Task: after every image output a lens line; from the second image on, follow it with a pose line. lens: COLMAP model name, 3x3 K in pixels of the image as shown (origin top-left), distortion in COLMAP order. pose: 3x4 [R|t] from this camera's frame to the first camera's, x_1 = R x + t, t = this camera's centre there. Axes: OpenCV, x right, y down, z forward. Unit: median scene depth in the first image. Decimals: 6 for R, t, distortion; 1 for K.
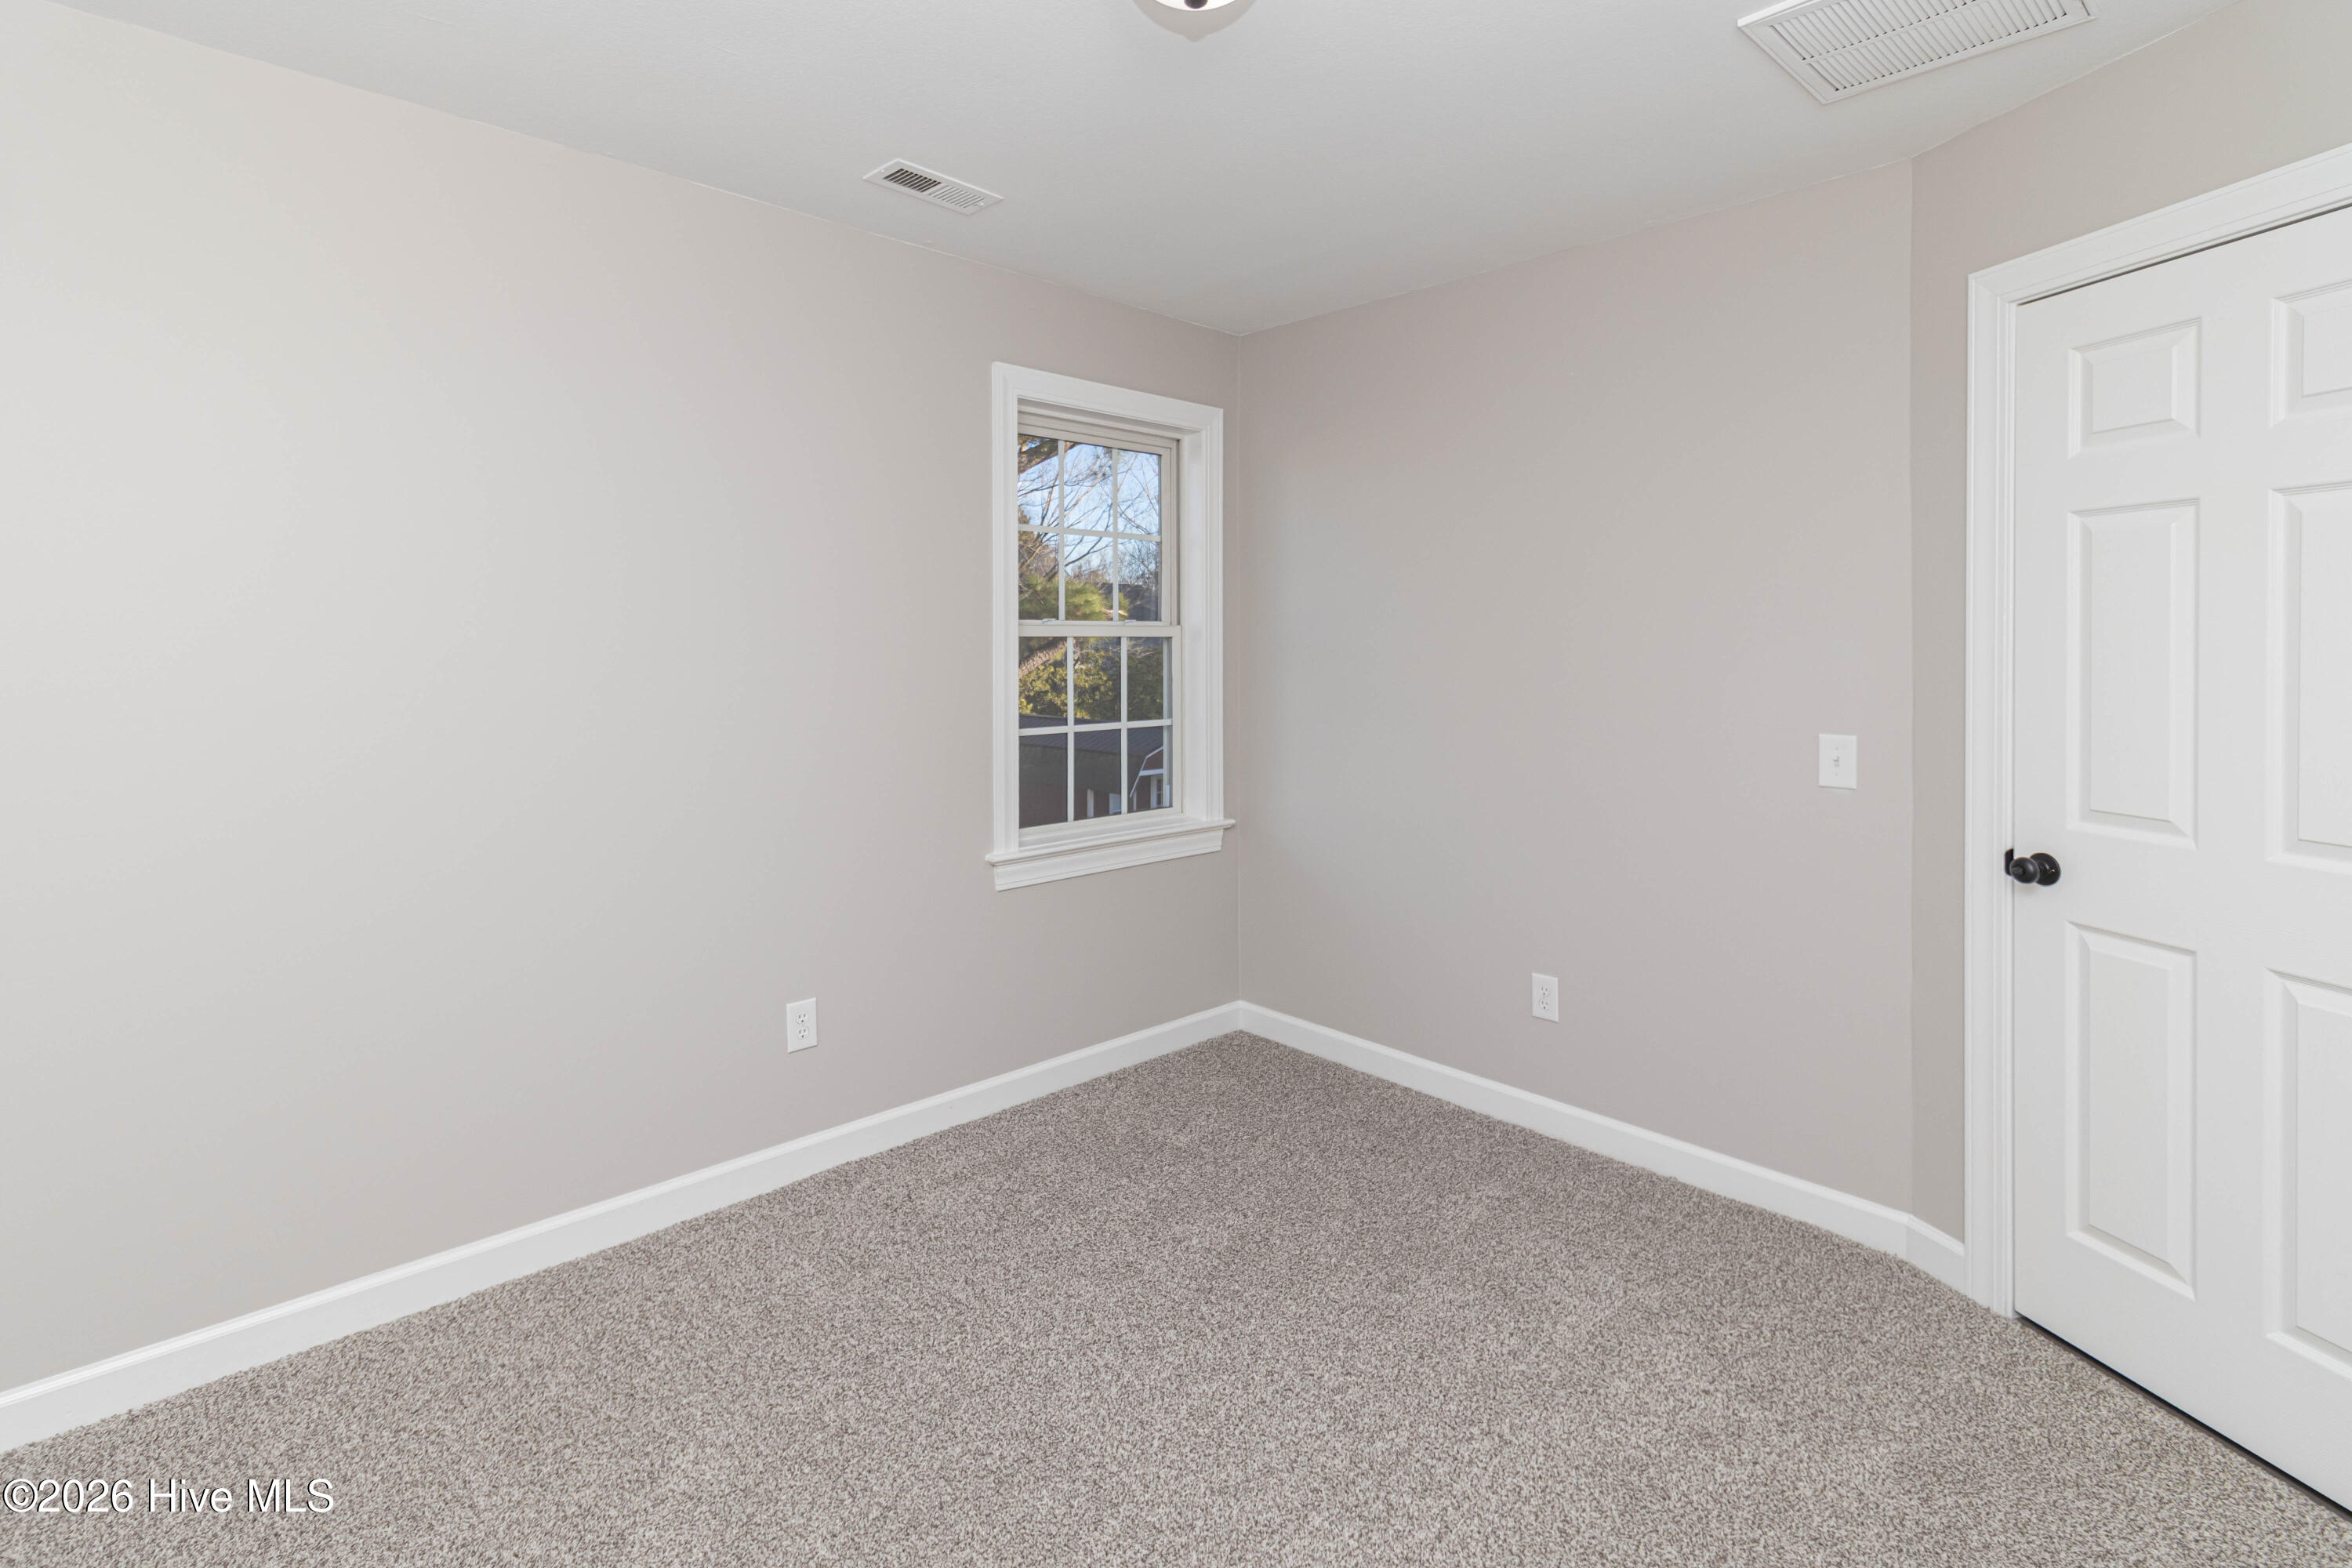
lens RADIAL K [[1118.8, 0, 1170.5], [0, 1118.8, 667.1], [0, 0, 1]] dist [-0.000141, 0.000373]
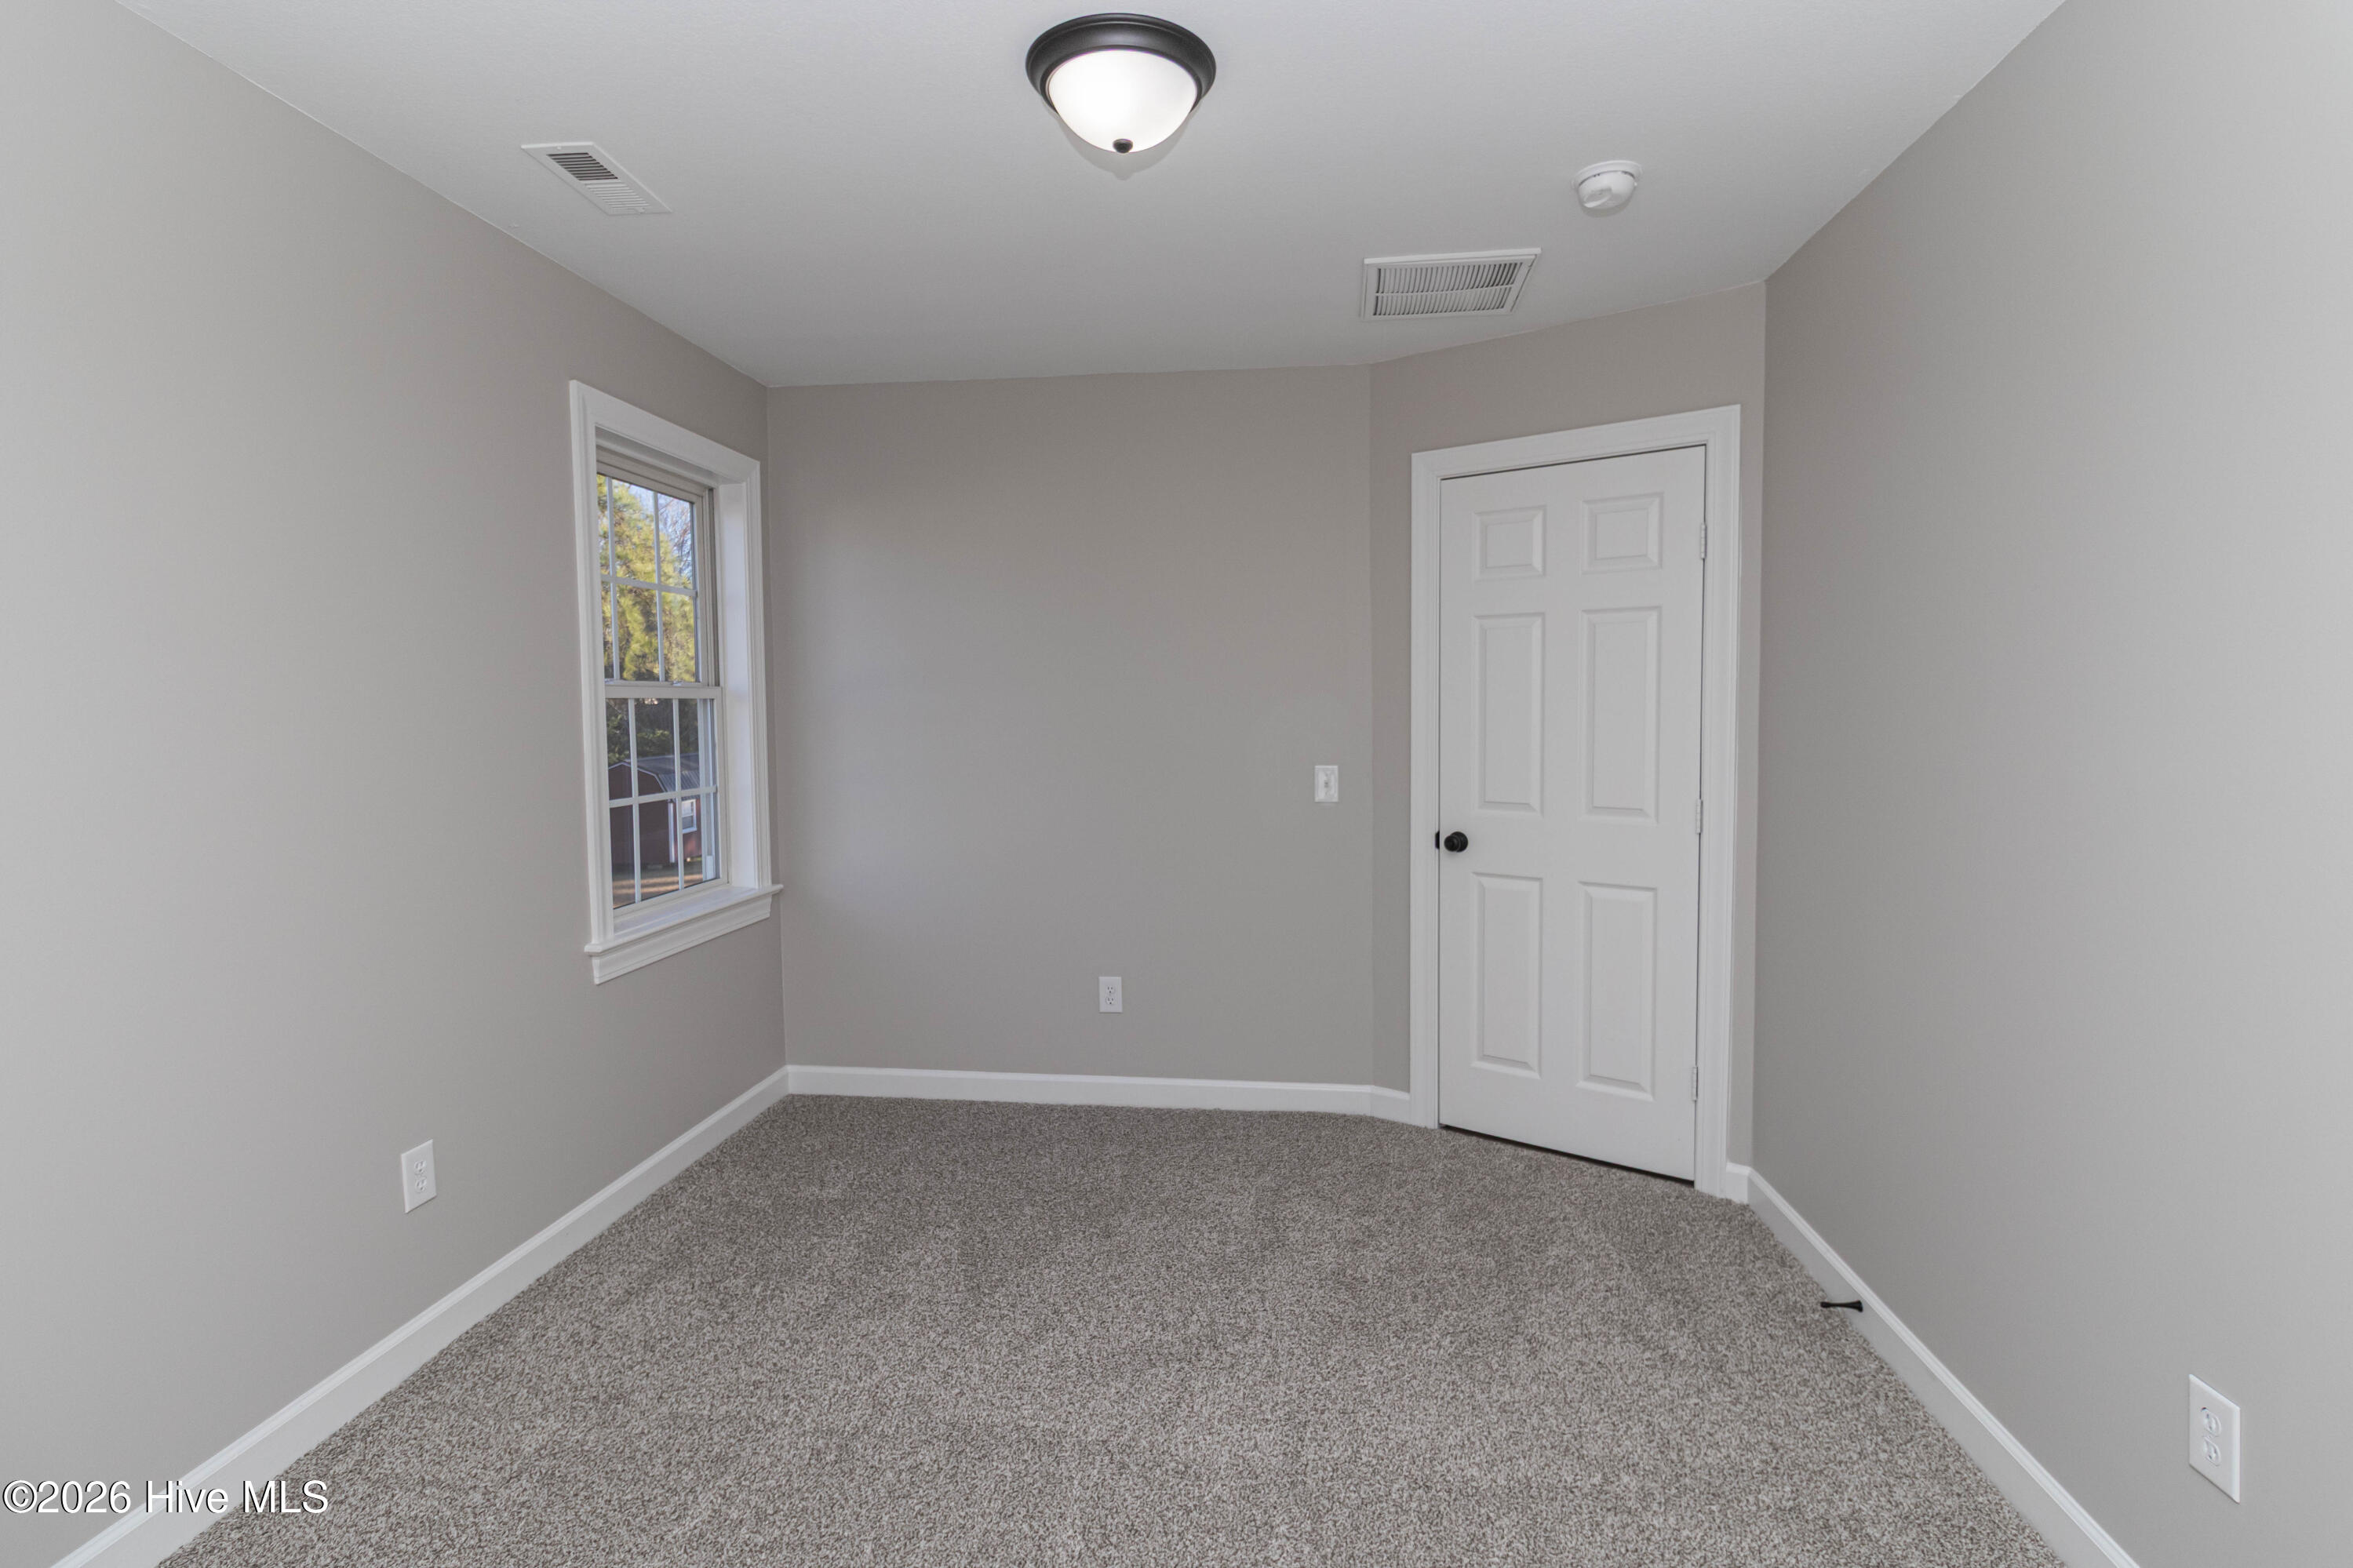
lens RADIAL K [[1119.9, 0, 1176.5], [0, 1119.9, 784.0], [0, 0, 1]] dist [-0.000909, 0.000336]
pose [[0.770067, -0.051478, 0.635883, -0.408111], [0.022578, 0.998314, 0.053475, 0.003640], [-0.637563, -0.026823, 0.769931, 0.027473]]
